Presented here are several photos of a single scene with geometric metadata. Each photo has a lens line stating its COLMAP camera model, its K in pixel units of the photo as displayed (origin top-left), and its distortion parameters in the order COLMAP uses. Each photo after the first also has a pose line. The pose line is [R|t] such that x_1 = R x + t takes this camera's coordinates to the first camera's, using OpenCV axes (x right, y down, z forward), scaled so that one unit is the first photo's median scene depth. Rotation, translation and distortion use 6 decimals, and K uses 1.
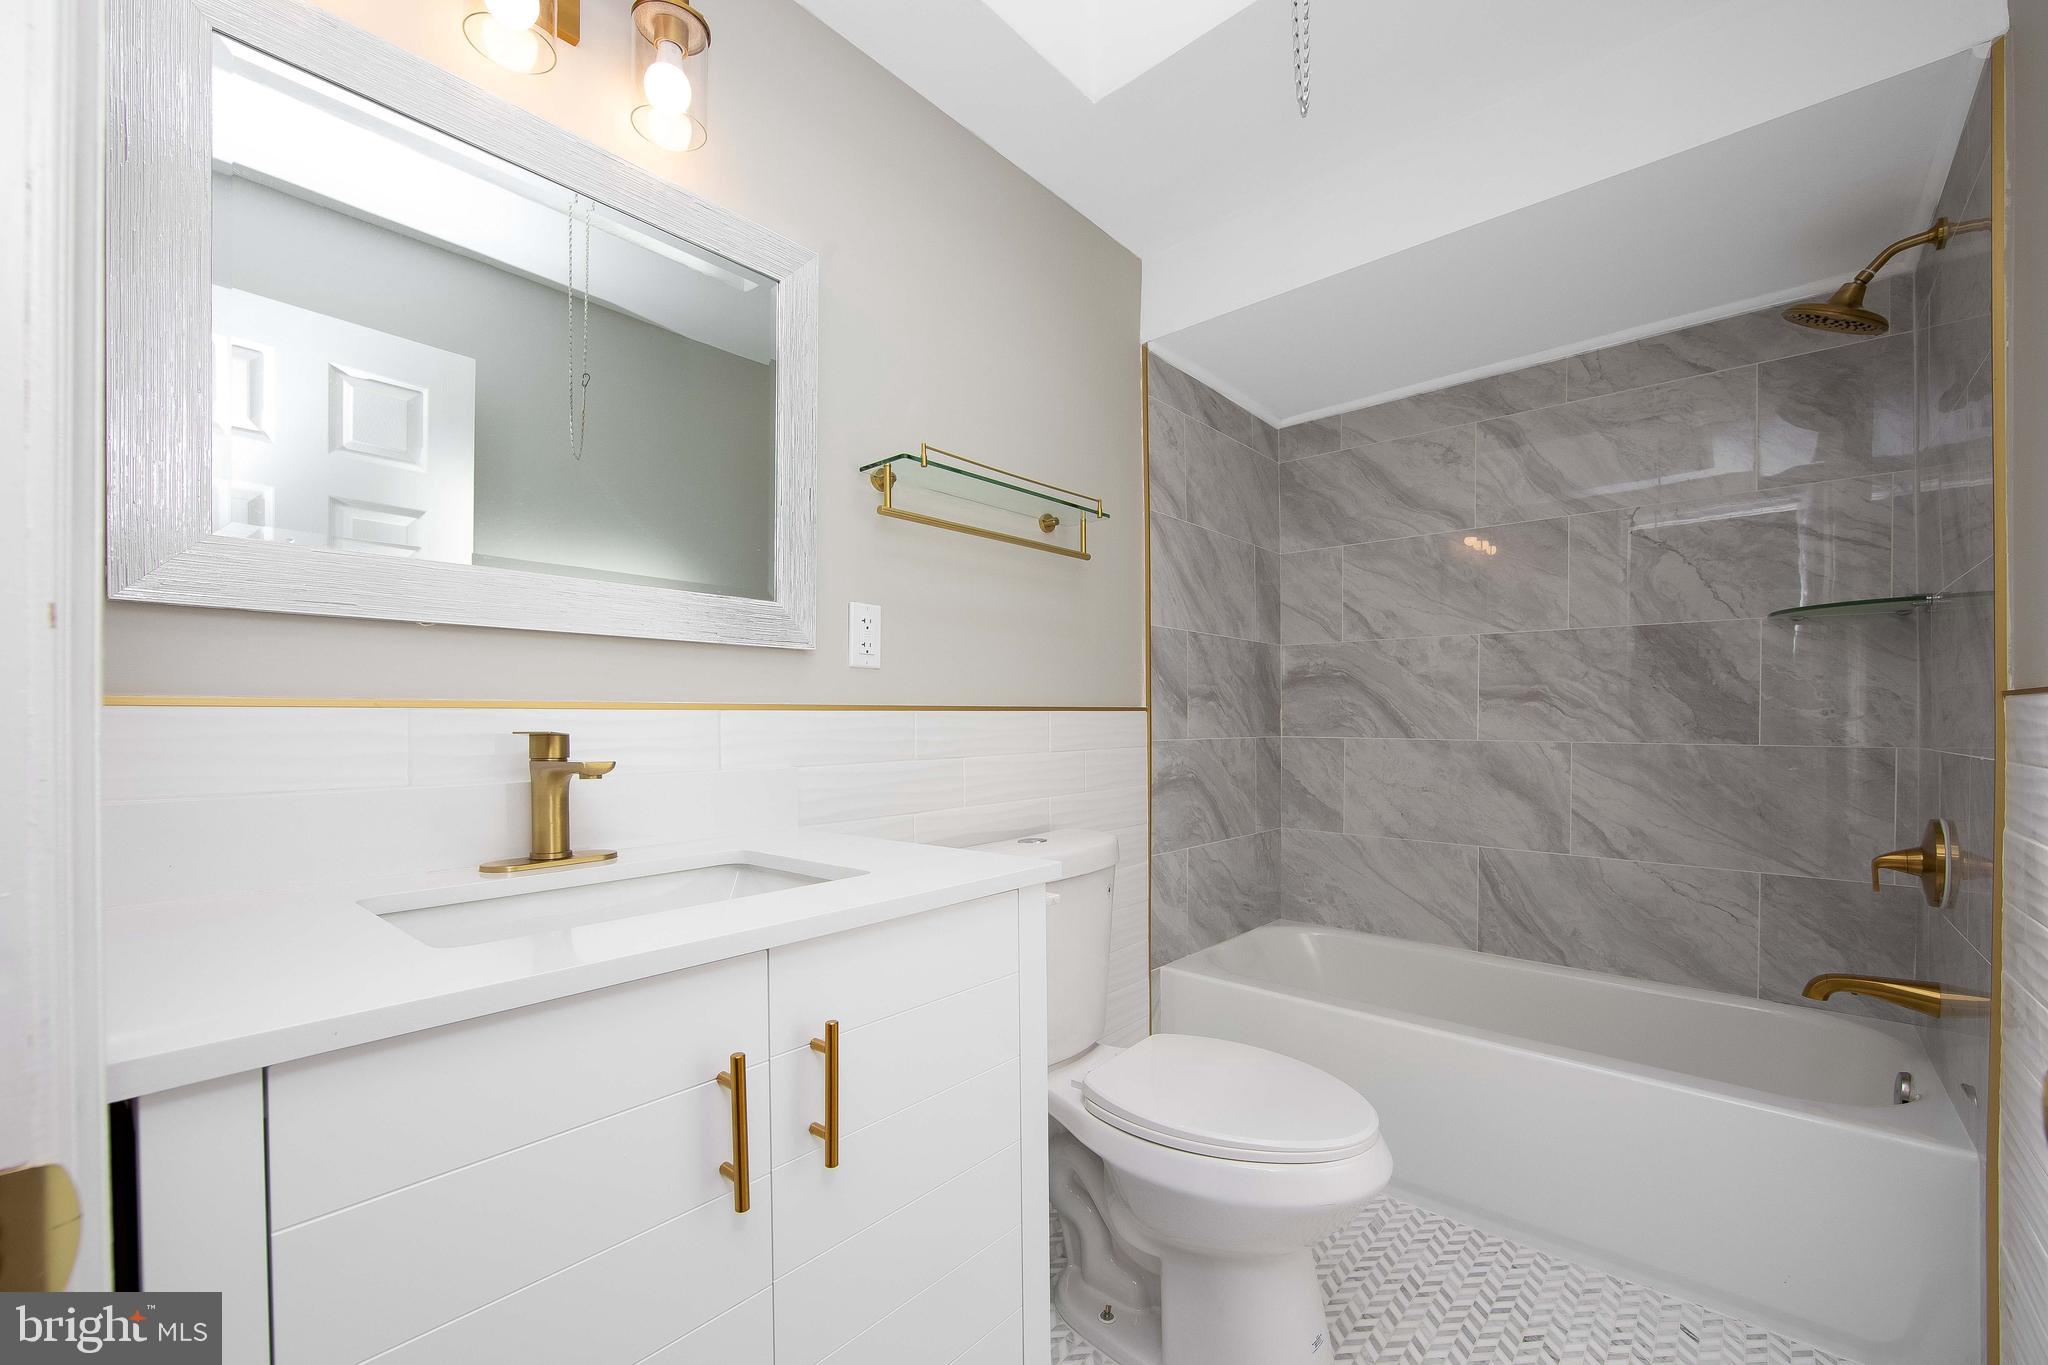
lens RADIAL K [[826.1, 0, 1024.7], [0, 826.1, 726.6], [0, 0, 1]] dist [-0.011113, 0.002203]
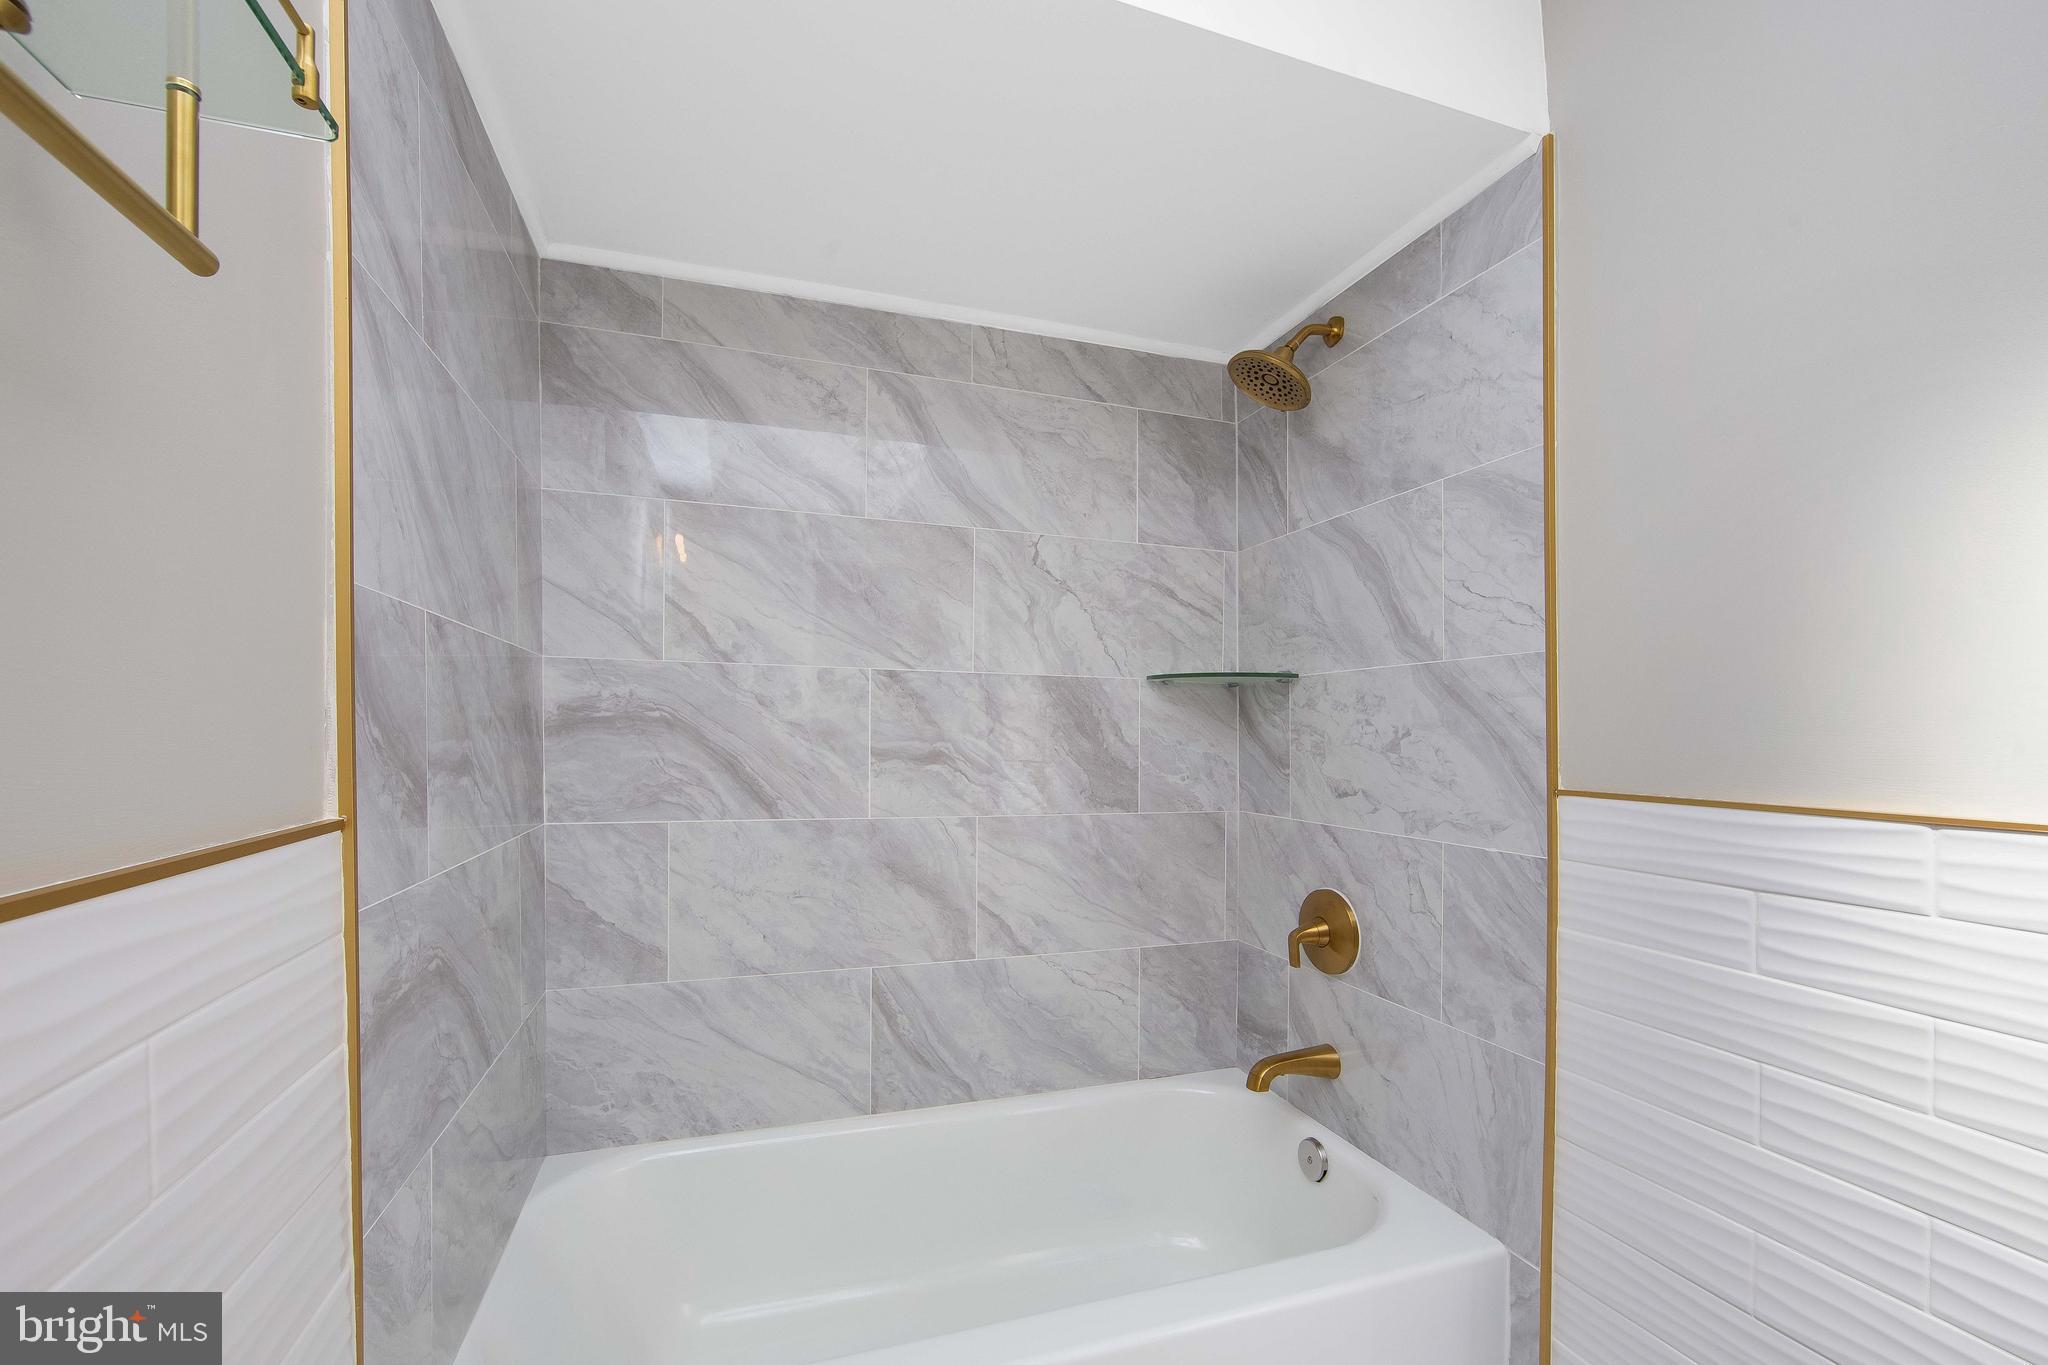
lens RADIAL K [[826.1, 0, 994.6], [0, 826.1, 744.1], [0, 0, 1]] dist [-0.011113, 0.002203]
pose [[0.510111, -0.005764, 0.860089, -0.006403], [-0.001862, 0.999968, 0.007806, -0.054376], [-0.860106, -0.005583, 0.510084, 0.559268]]
